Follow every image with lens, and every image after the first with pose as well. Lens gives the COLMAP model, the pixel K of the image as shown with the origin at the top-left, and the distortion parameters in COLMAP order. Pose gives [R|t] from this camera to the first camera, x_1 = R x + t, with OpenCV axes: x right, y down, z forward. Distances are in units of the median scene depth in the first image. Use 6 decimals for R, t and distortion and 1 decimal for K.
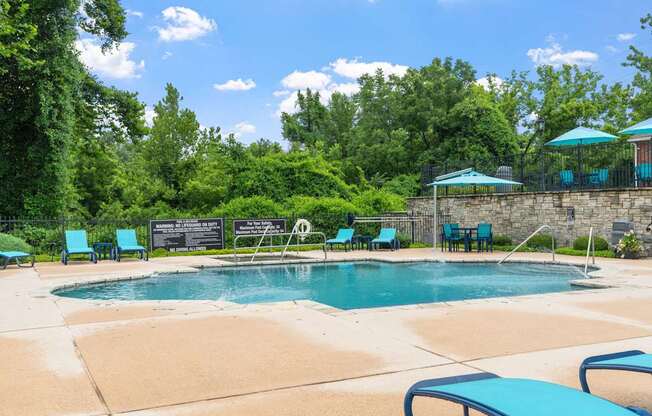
lens RADIAL K [[647.5, 0, 326.4], [0, 647.5, 208.4], [0, 0, 1]] dist [-0.004129, 0.000000]
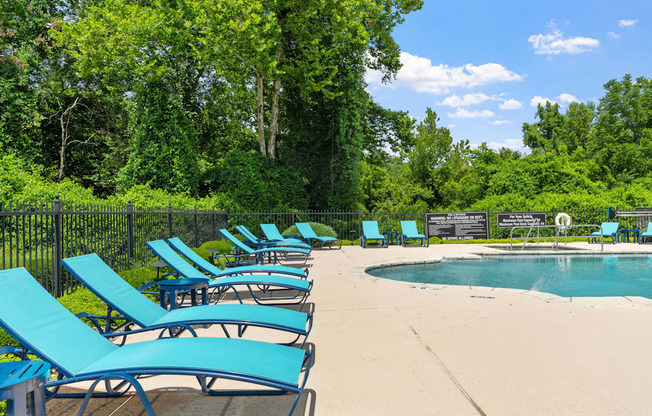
lens RADIAL K [[647.5, 0, 326.0], [0, 647.5, 206.9], [0, 0, 1]] dist [-0.004129, 0.000000]
pose [[0.892793, 0.001130, -0.450465, 0.124029], [0.005297, 0.999901, 0.013007, -0.012124], [0.450436, -0.013998, 0.892699, -0.189053]]
